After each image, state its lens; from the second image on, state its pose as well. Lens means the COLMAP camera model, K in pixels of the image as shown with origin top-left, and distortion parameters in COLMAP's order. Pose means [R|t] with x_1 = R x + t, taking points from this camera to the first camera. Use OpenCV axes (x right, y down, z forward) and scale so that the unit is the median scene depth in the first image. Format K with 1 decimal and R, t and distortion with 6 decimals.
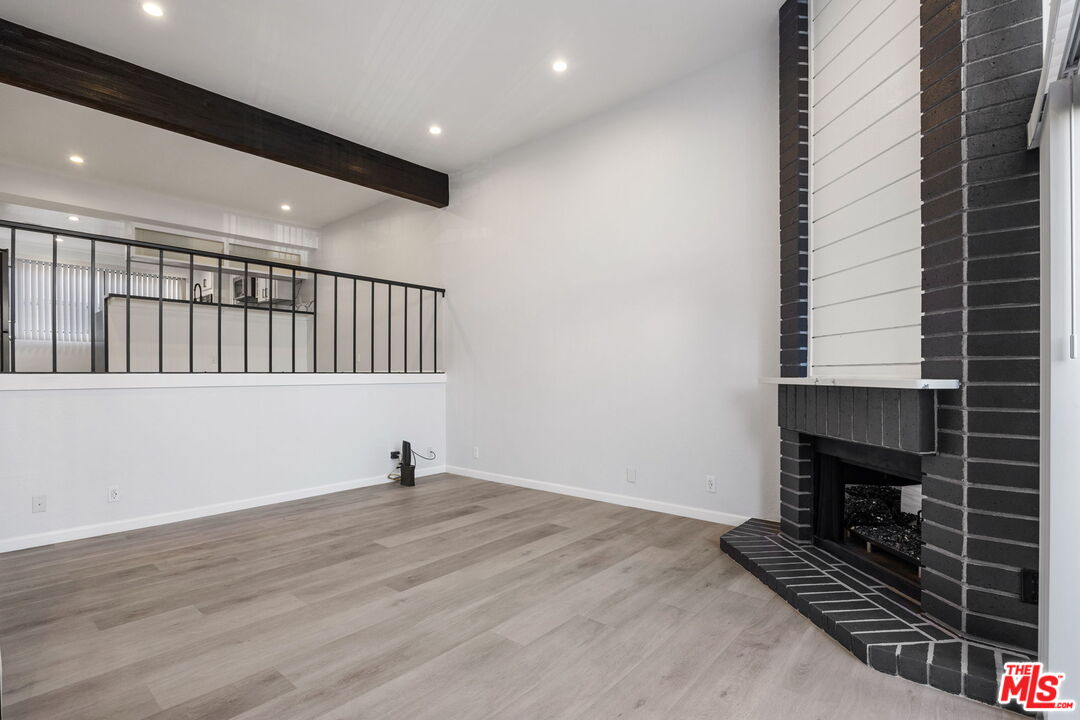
lens RADIAL K [[514.9, 0, 539.7], [0, 514.9, 375.6], [0, 0, 1]] dist [-0.015698, 0.000943]
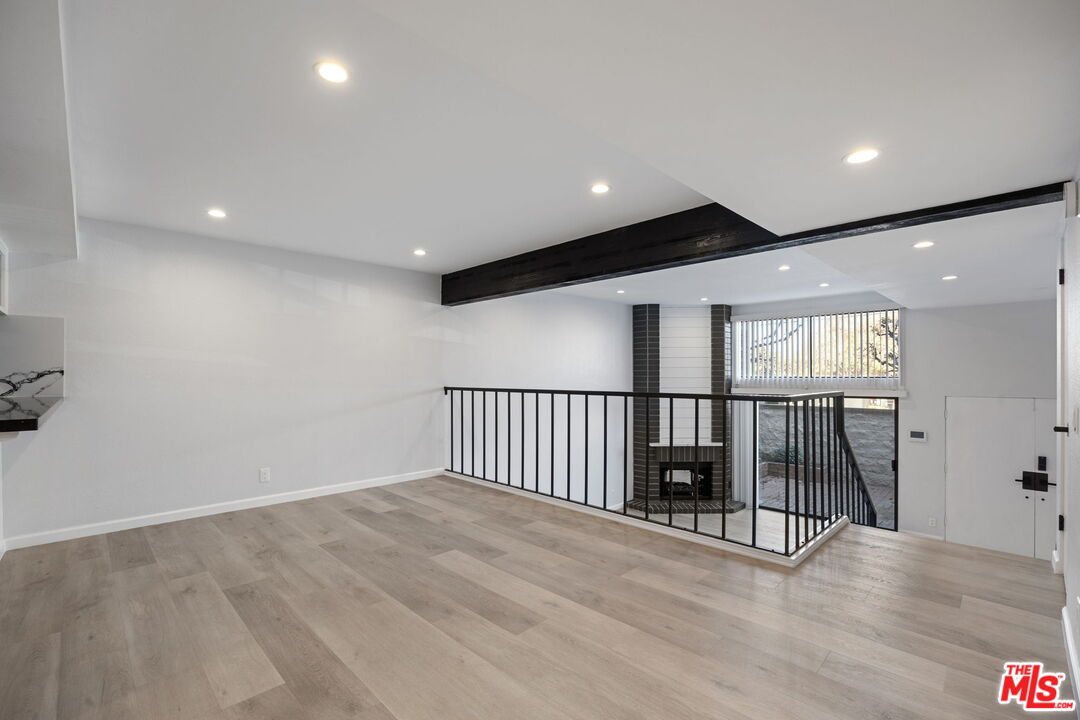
lens RADIAL K [[487.6, 0, 535.6], [0, 487.6, 372.3], [0, 0, 1]] dist [-0.018723, 0.001977]
pose [[0.073574, 0.002480, 0.997287, -2.248403], [0.003643, 0.999990, -0.002756, -0.383589], [-0.997283, 0.003836, 0.073564, 1.501802]]
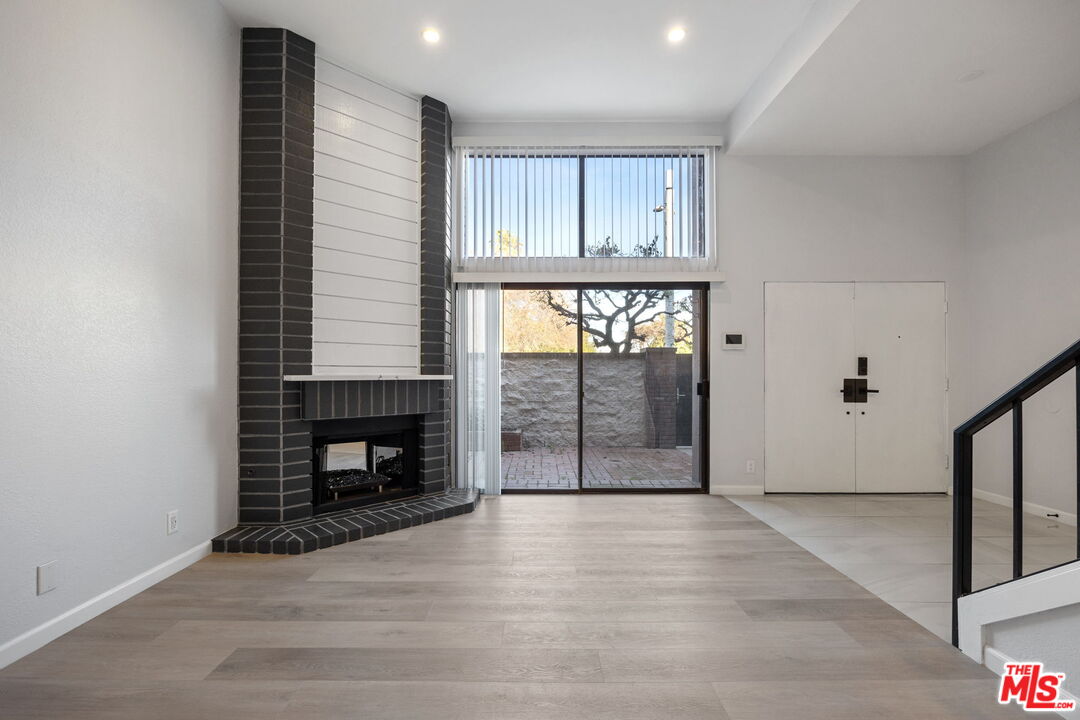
lens RADIAL K [[487.6, 0, 537.3], [0, 487.6, 371.2], [0, 0, 1]] dist [-0.018723, 0.001977]
pose [[-0.650148, 0.007189, 0.759774, -0.673415], [0.003500, 0.999973, -0.006467, 0.003837], [-0.759800, -0.001545, -0.650155, 1.344725]]
